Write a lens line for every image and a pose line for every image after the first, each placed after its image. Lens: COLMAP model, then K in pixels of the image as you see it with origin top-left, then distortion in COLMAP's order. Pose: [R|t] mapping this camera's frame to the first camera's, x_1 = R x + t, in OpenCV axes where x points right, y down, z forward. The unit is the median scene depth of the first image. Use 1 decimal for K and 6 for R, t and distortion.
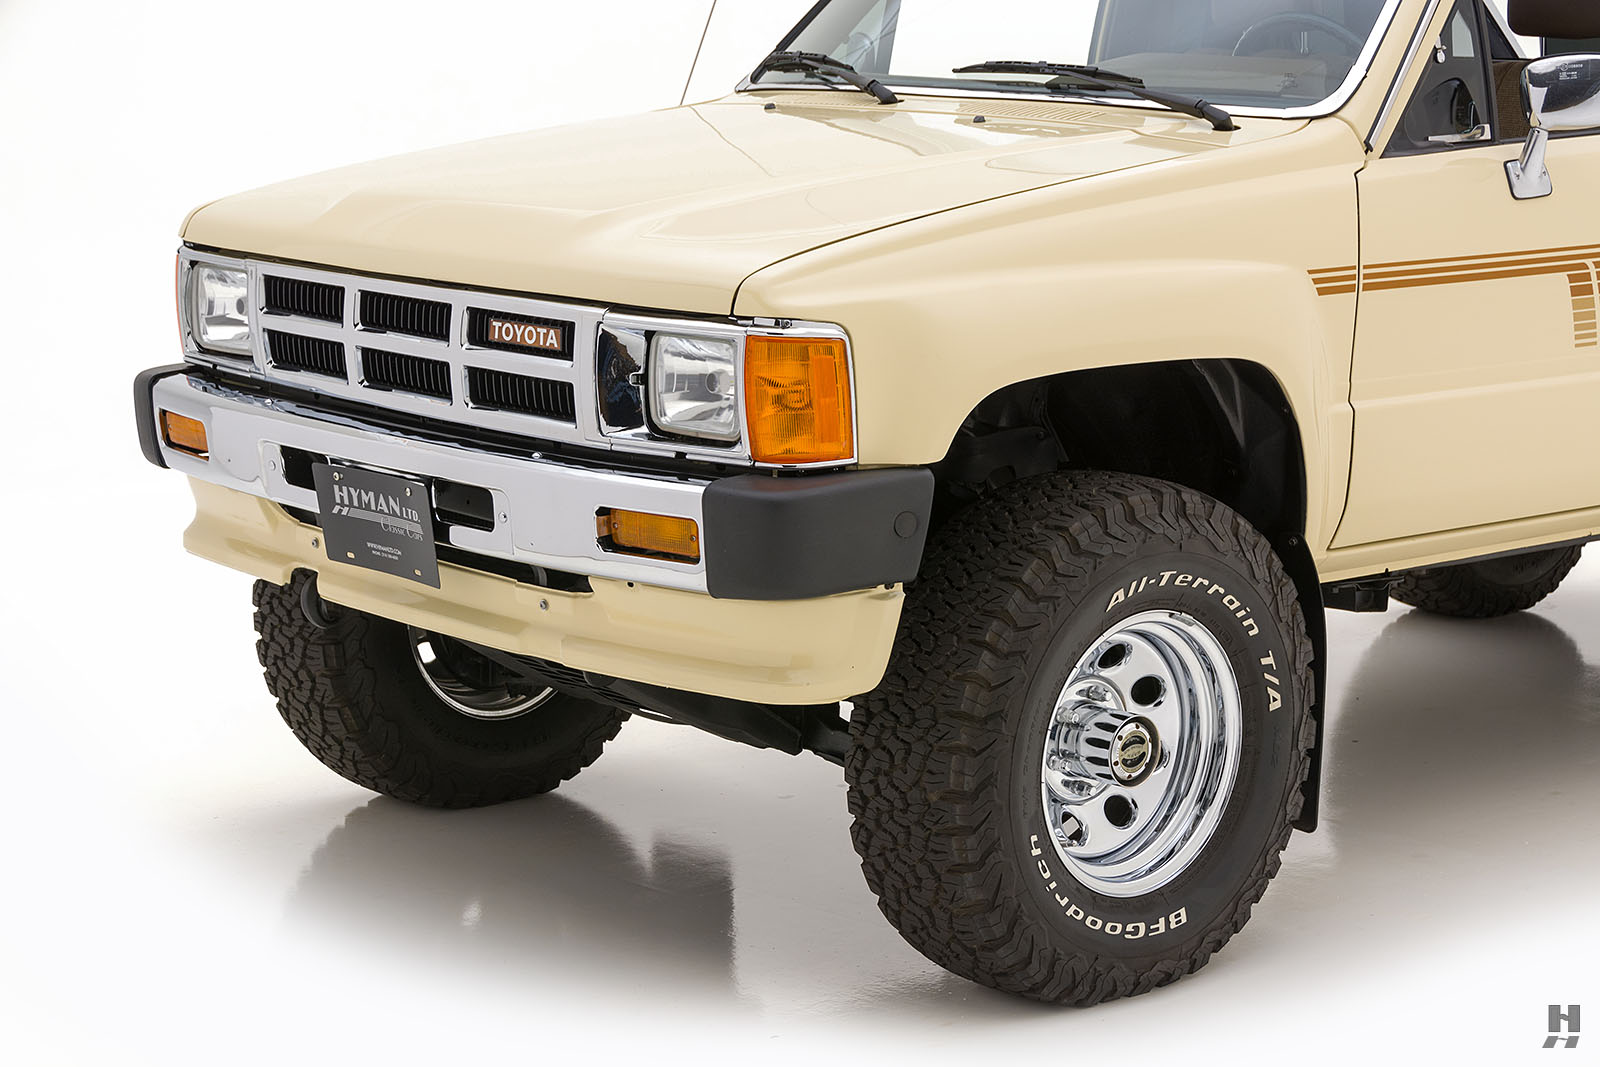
lens RADIAL K [[3523.1, 0, 800.0], [0, 3523.1, 533.5], [0, 0, 1]] dist [-0.187681, 0.454252]
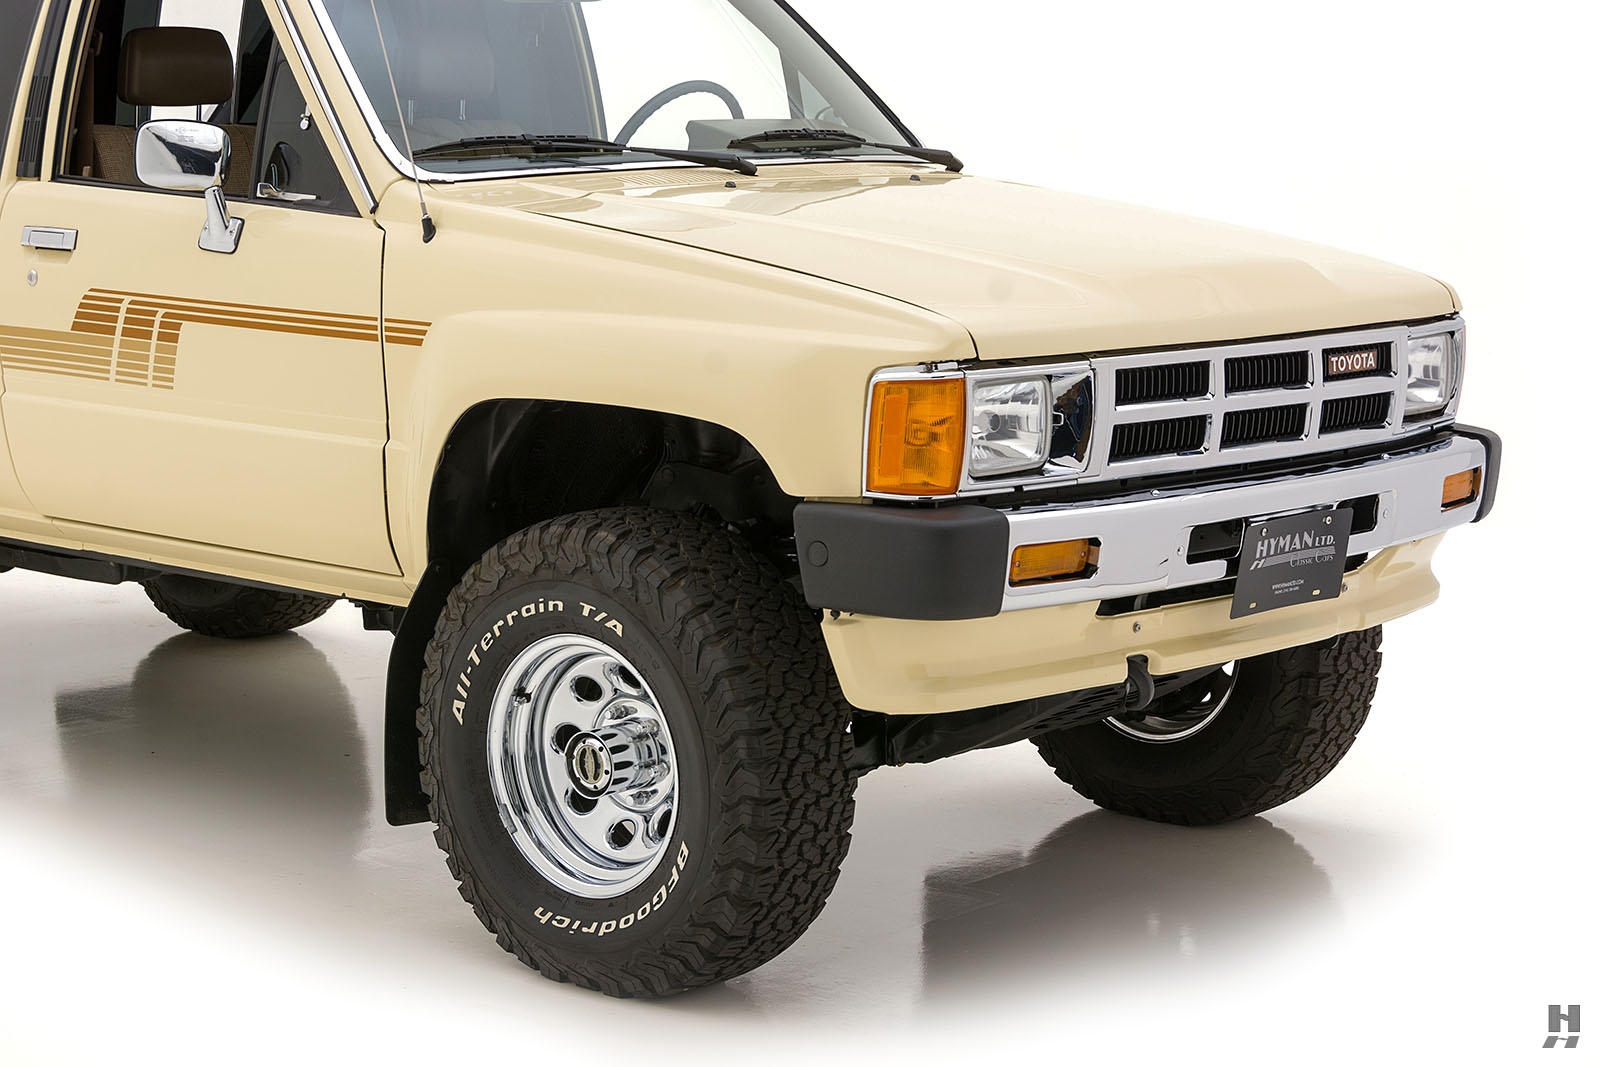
lens RADIAL K [[3214.1, 0, 800.0], [0, 3214.1, 533.5], [0, 0, 1]] dist [-0.034708, 0.474163]
pose [[-0.125420, -0.159616, 0.979179, -1.099731], [0.155432, 0.971624, 0.178293, -0.217688], [-0.979852, 0.174557, -0.097052, 1.270025]]
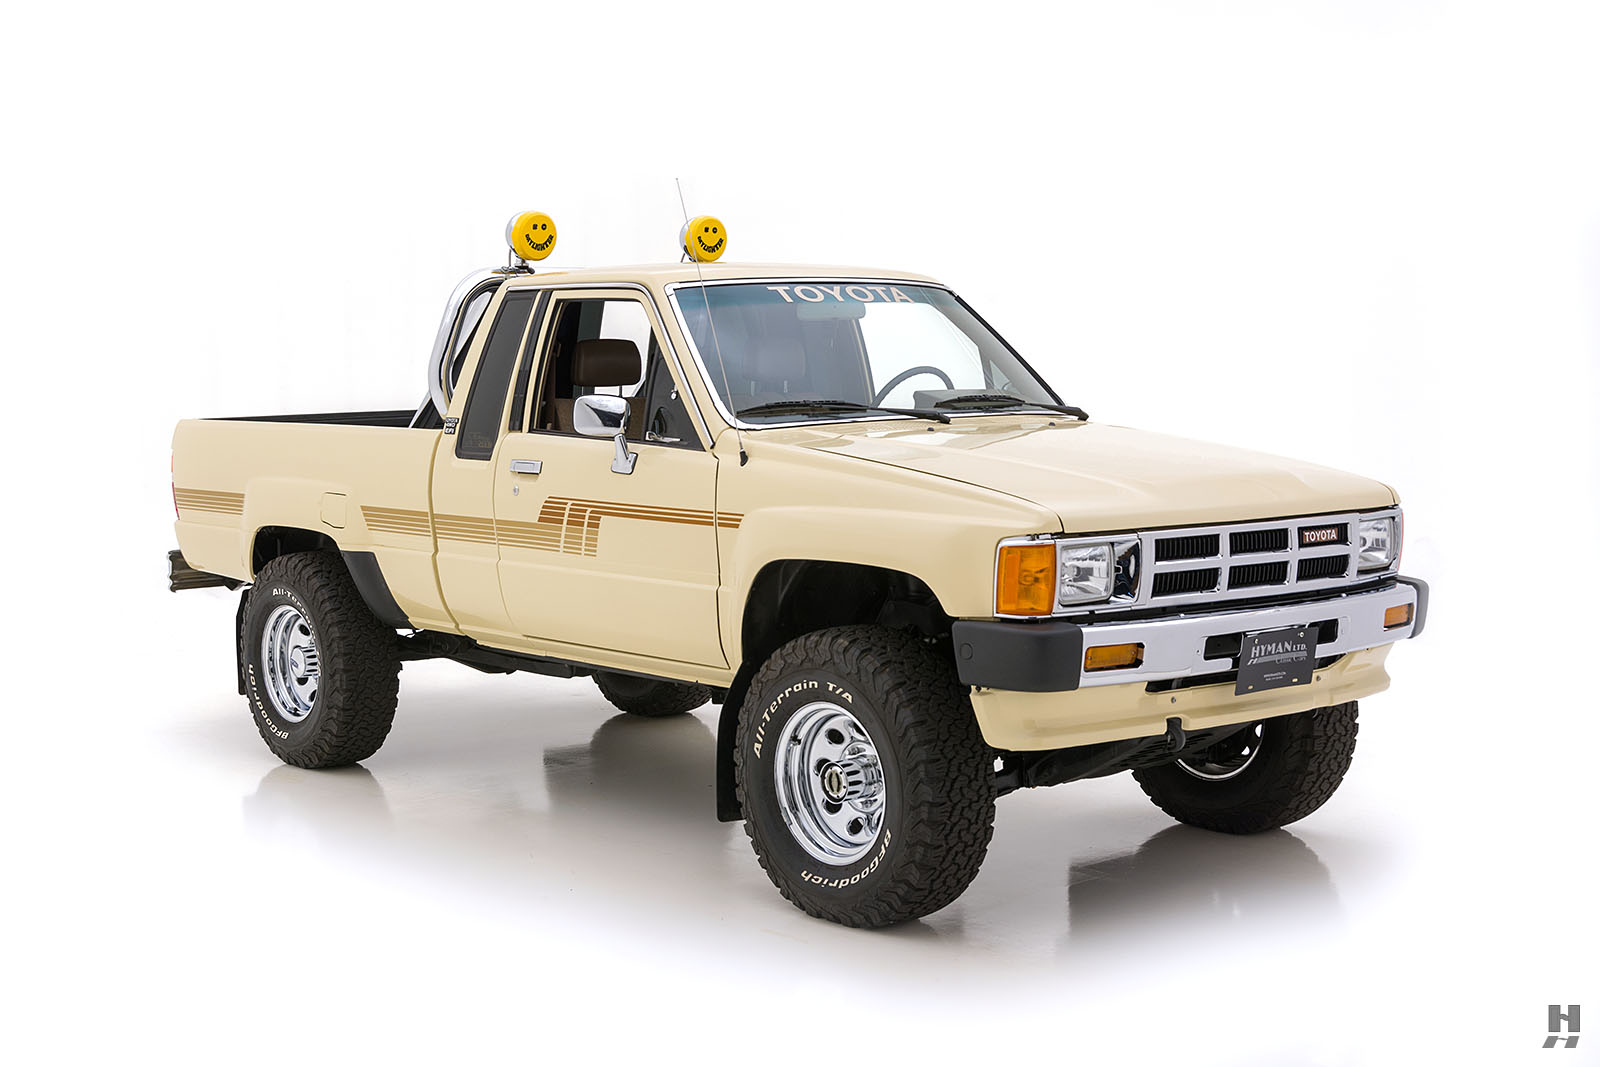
lens RADIAL K [[2149.3, 0, 800.0], [0, 2149.3, 533.5], [0, 0, 1]] dist [0.061803, -0.021039]
pose [[0.005551, -0.096195, 0.995347, -1.199817], [0.174929, 0.980108, 0.093747, -0.209603], [-0.984565, 0.173595, 0.022268, 1.221164]]
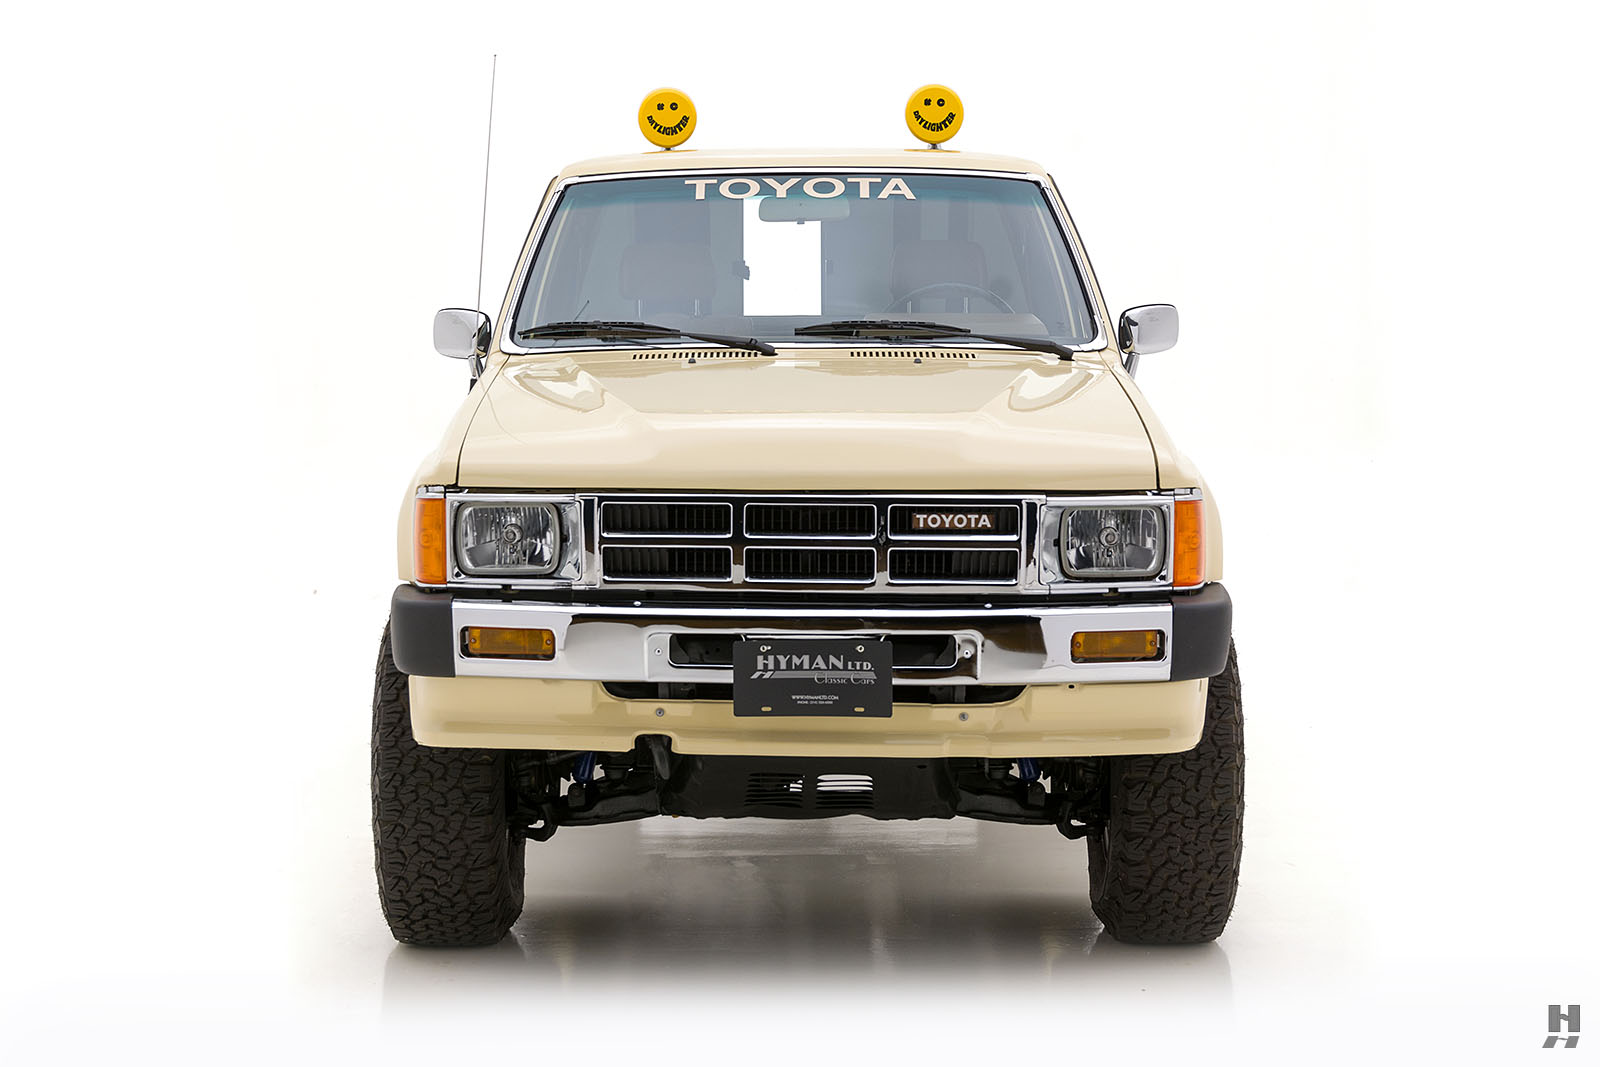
lens RADIAL K [[3081.0, 0, 796.6], [0, 3081.0, 567.0], [0, 0, 1]] dist [0.010848, 0.461773]
pose [[0.658551, -0.086767, 0.747517, -0.999637], [0.131585, 0.991305, -0.000860, -0.044841], [-0.740942, 0.098928, 0.664242, 0.241191]]
